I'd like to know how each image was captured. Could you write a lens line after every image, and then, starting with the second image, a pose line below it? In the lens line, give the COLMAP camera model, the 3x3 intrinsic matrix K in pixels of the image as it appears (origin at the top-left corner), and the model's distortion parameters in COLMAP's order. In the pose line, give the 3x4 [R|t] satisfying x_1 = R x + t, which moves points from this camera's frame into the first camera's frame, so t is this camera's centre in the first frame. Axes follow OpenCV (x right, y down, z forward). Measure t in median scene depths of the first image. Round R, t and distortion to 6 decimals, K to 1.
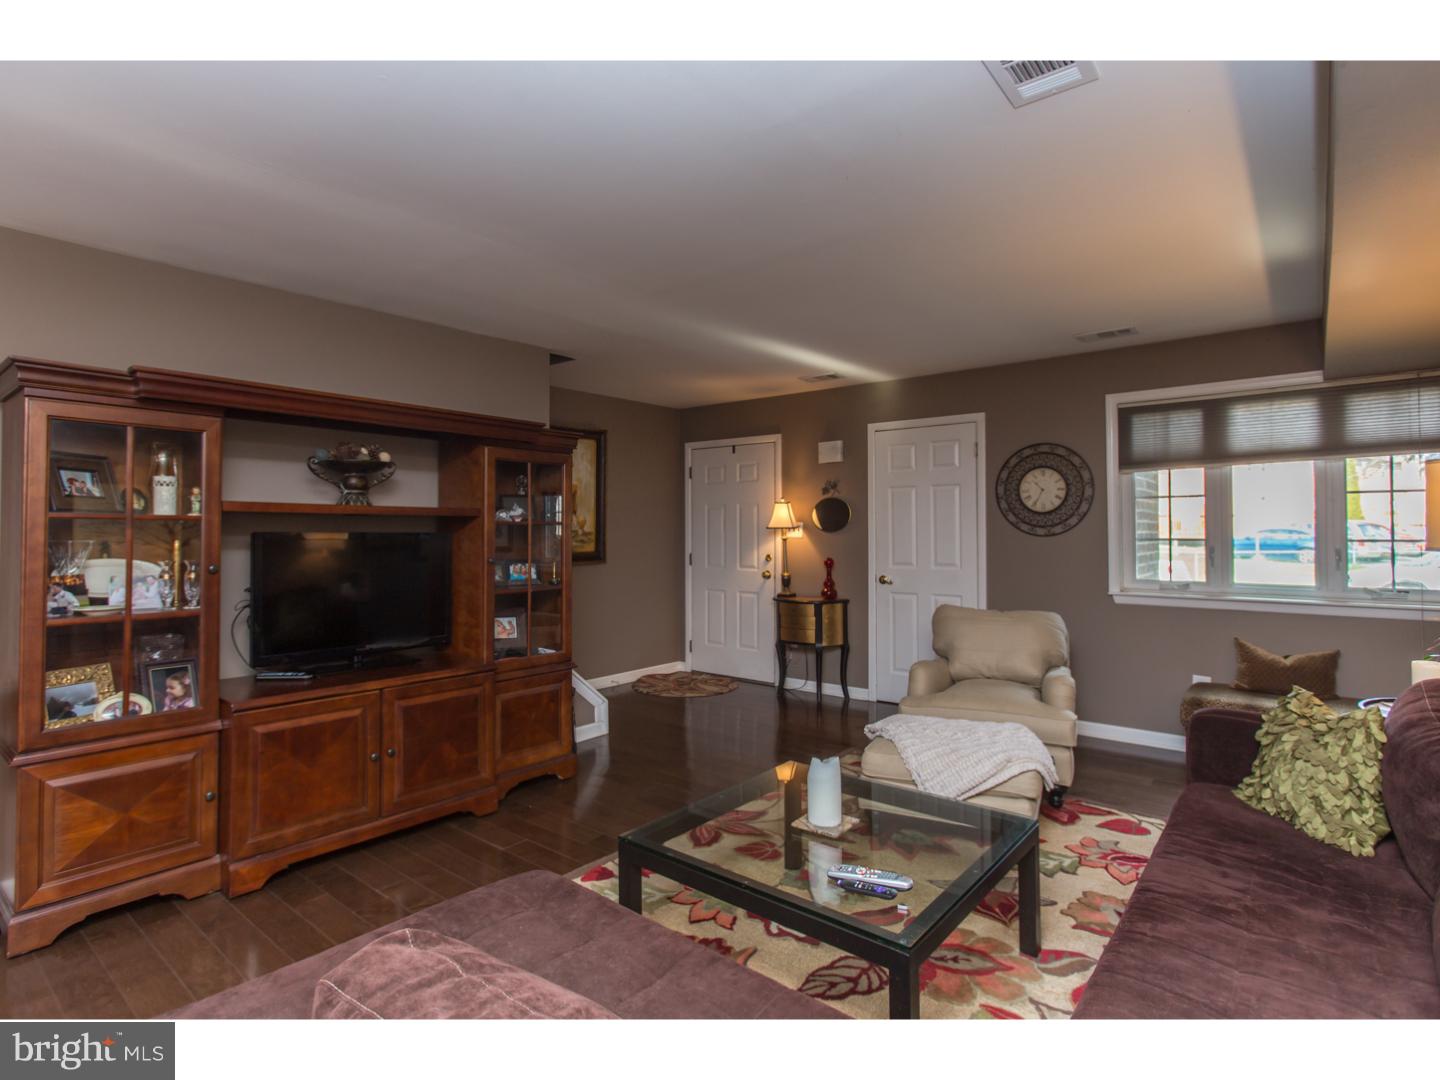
lens RADIAL K [[747.8, 0, 695.0], [0, 747.8, 522.7], [0, 0, 1]] dist [-0.009437, 0.002748]
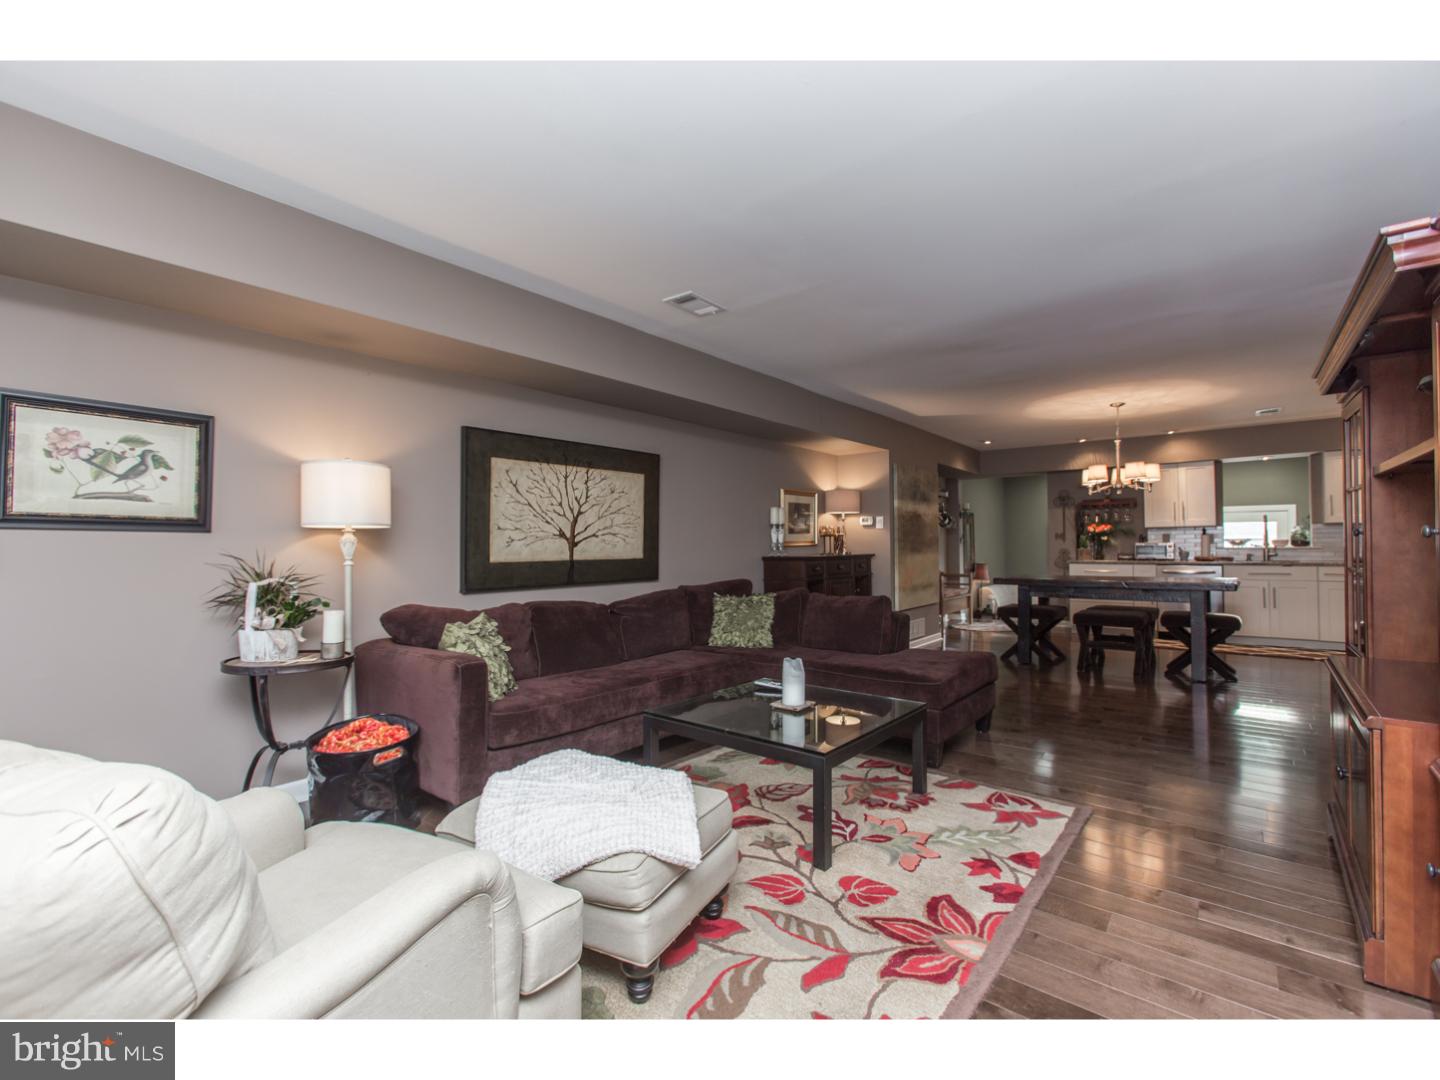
lens RADIAL K [[639.1, 0, 714.1], [0, 639.1, 540.9], [0, 0, 1]] dist [-0.004630, 0.001269]
pose [[-0.999655, 0.009339, -0.024567, 0.145200], [0.009649, 0.999875, -0.012542, 0.036025], [0.024447, -0.012775, -0.999620, 0.915312]]
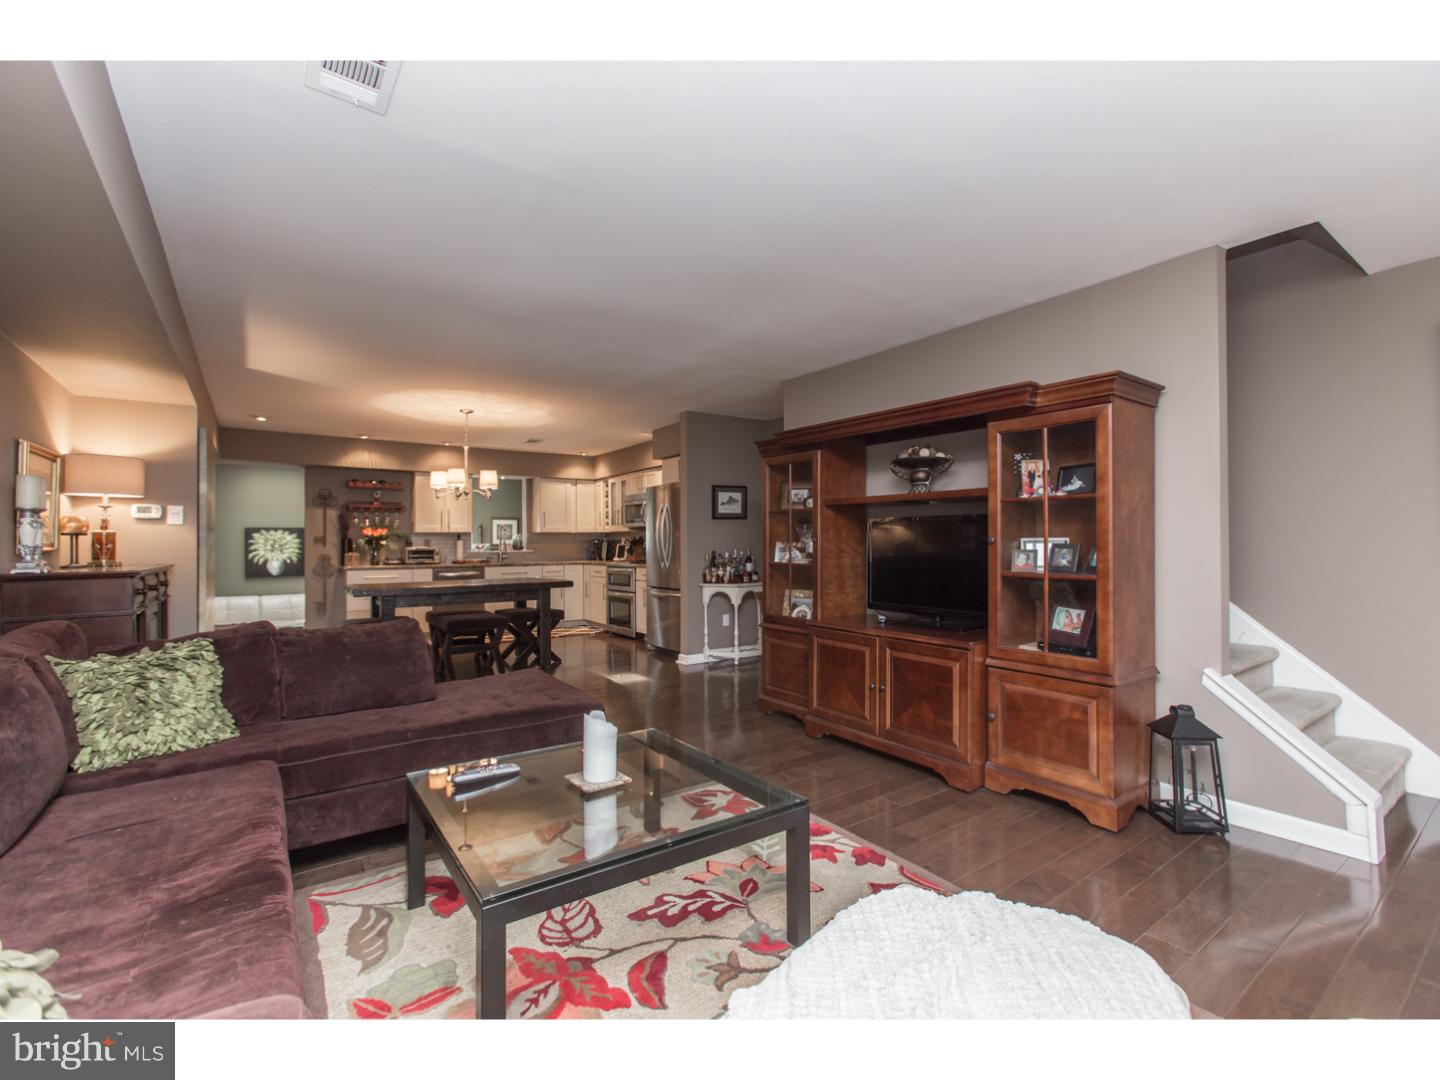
lens RADIAL K [[639.1, 0, 724.1], [0, 639.1, 548.5], [0, 0, 1]] dist [-0.004630, 0.001269]
pose [[-0.236181, 0.010611, -0.971651, 0.393970], [0.013317, 0.999882, 0.007682, 0.032455], [0.971618, -0.011125, -0.236294, 0.552905]]
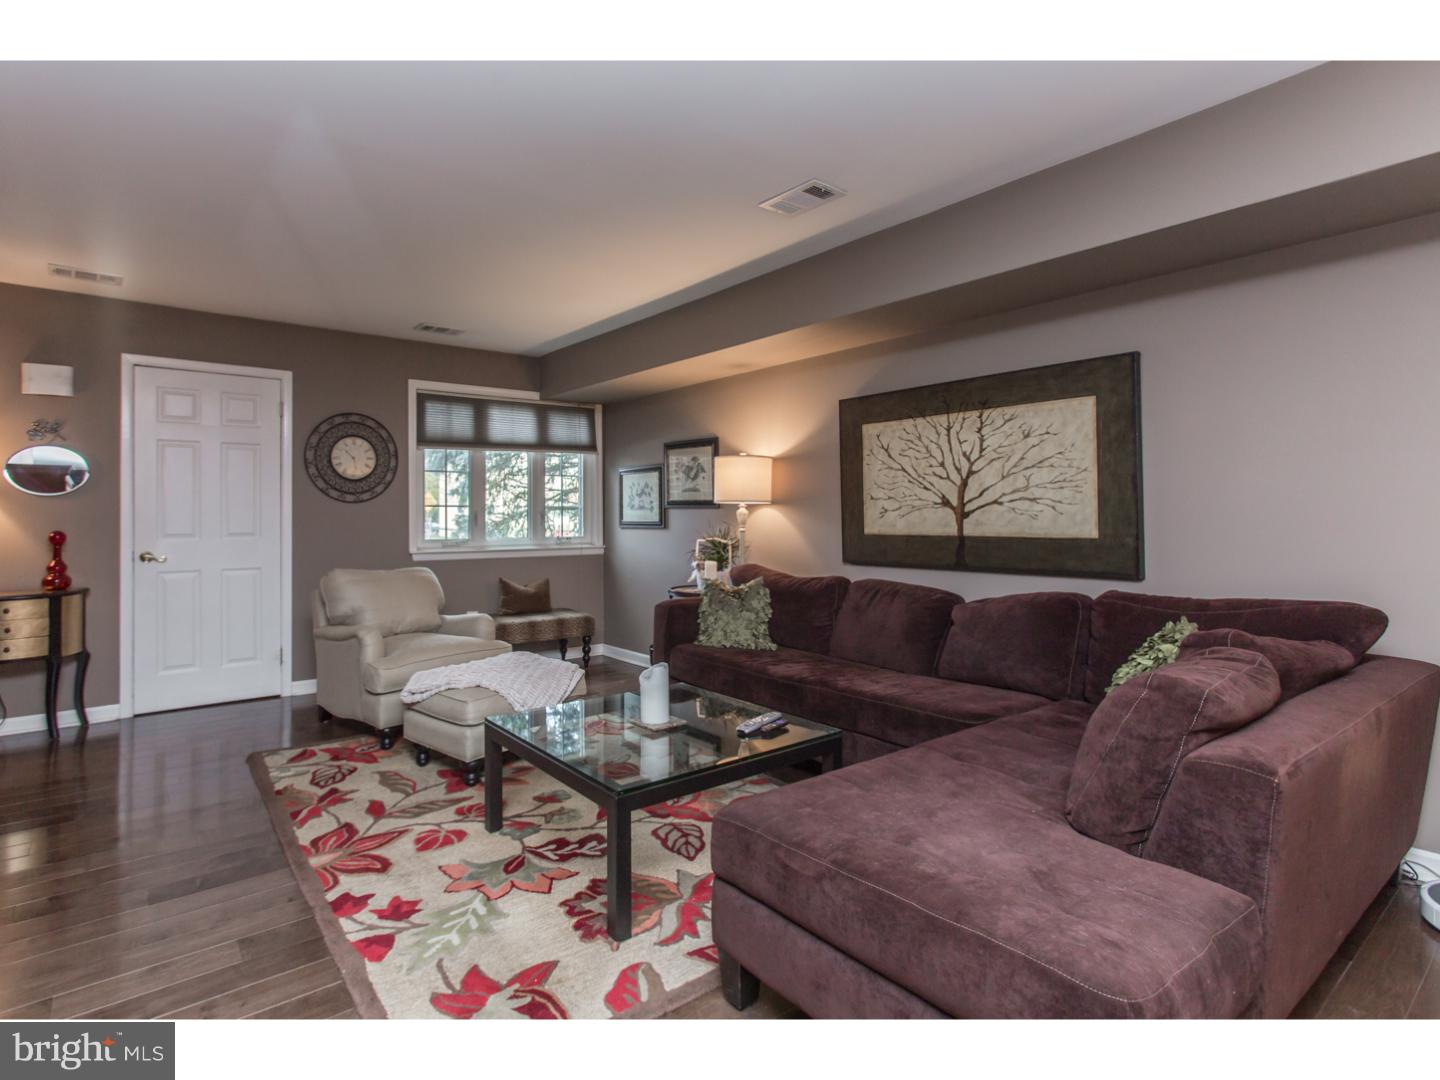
lens RADIAL K [[734.5, 0, 689.6], [0, 734.5, 510.4], [0, 0, 1]] dist [-0.006336, 0.000488]
pose [[0.195387, 0.012991, 0.980640, -0.380994], [-0.004236, 0.999914, -0.012402, 0.034132], [-0.980717, -0.001731, 0.195426, 0.290612]]
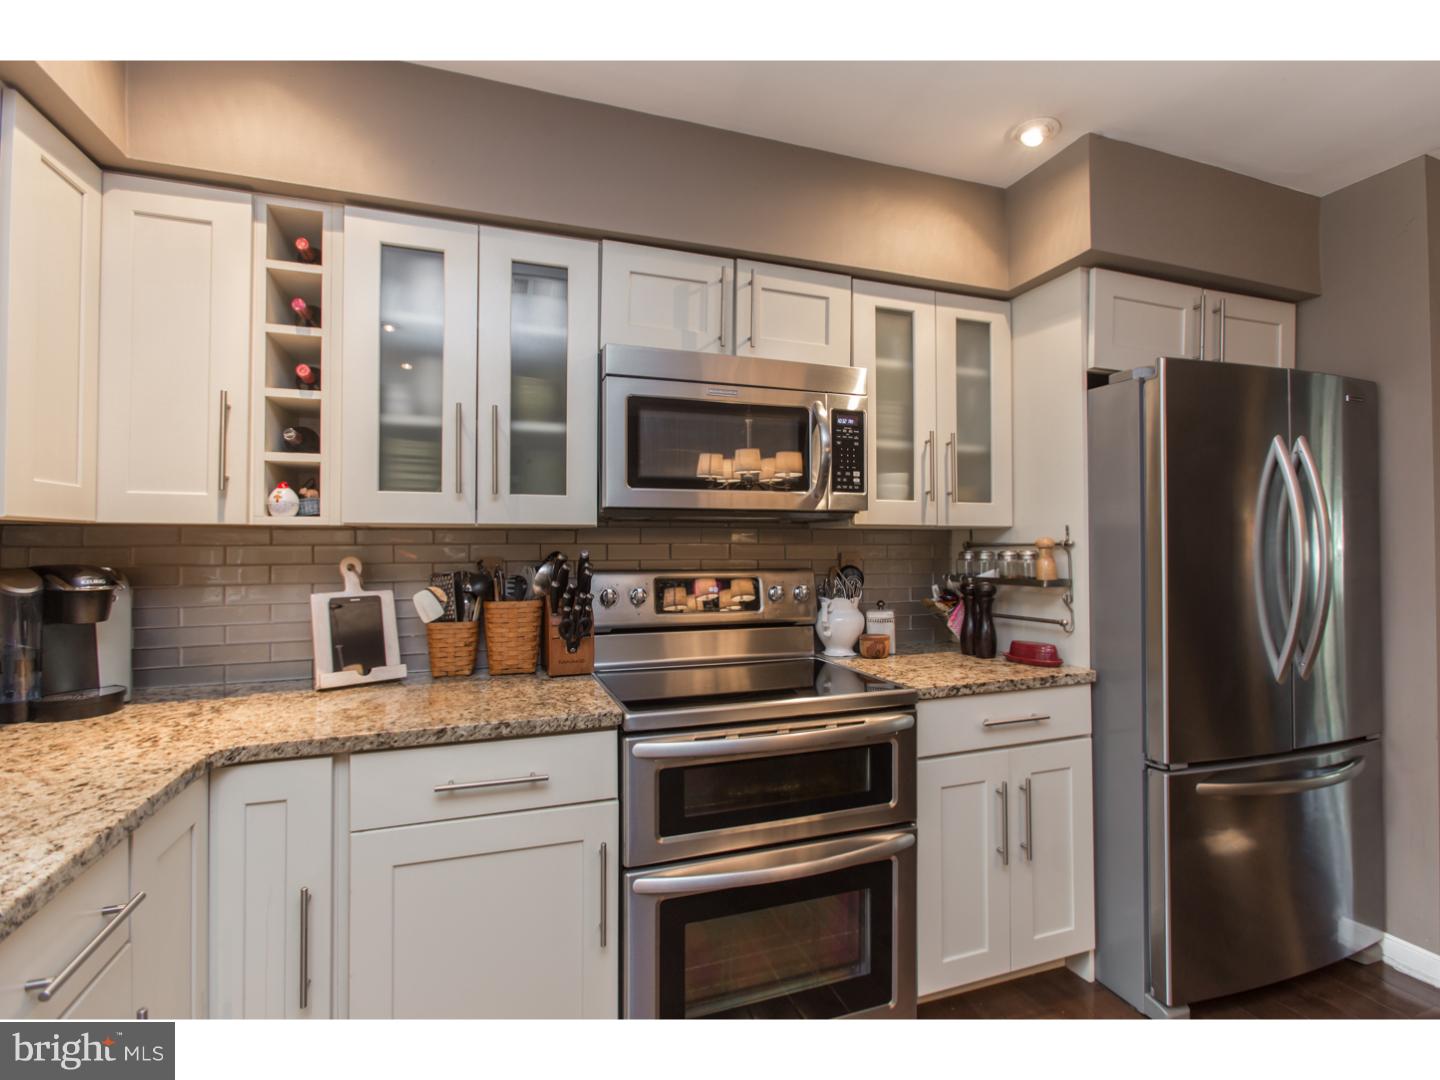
lens RADIAL K [[677.7, 0, 719.8], [0, 677.7, 533.6], [0, 0, 1]] dist [0.003234, 0.001525]
pose [[0.871618, -0.007863, -0.490123, -0.803133], [0.003663, 0.999948, -0.009527, 0.007094], [0.490172, 0.006509, 0.871601, -0.266954]]
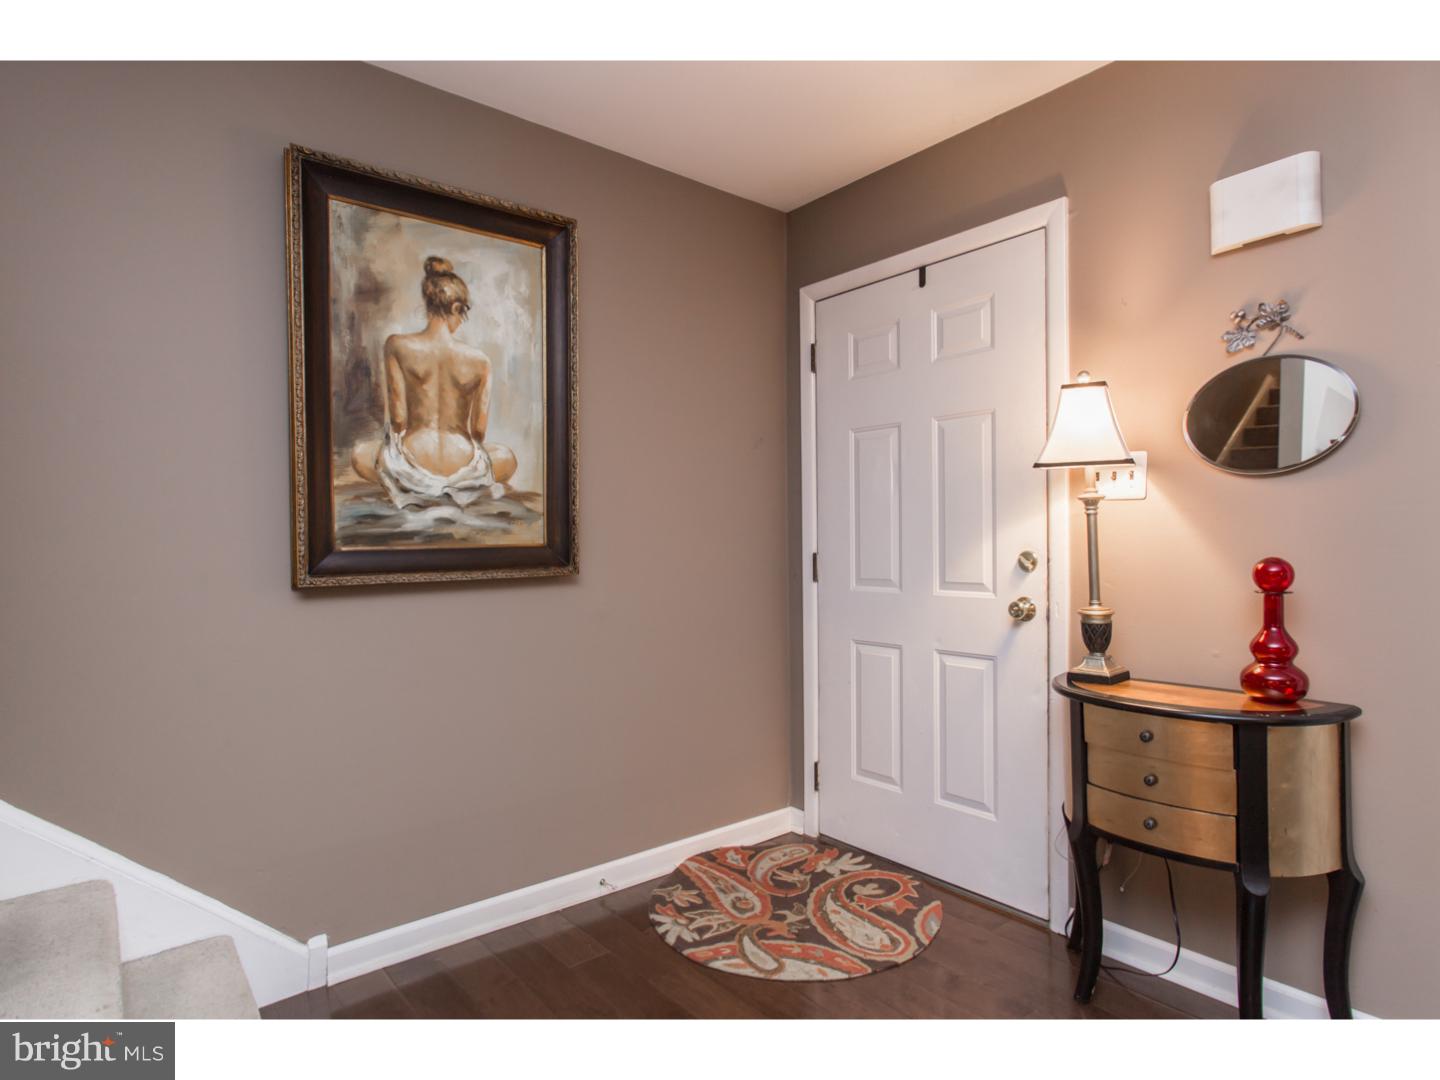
lens RADIAL K [[779.2, 0, 730.4], [0, 779.2, 542.1], [0, 0, 1]] dist [0.016324, 0.000243]
pose [[0.985415, -0.006501, -0.170043, 0.026186], [0.008027, 0.999933, 0.008284, 0.037679], [0.169978, -0.009528, 0.985402, 0.678296]]
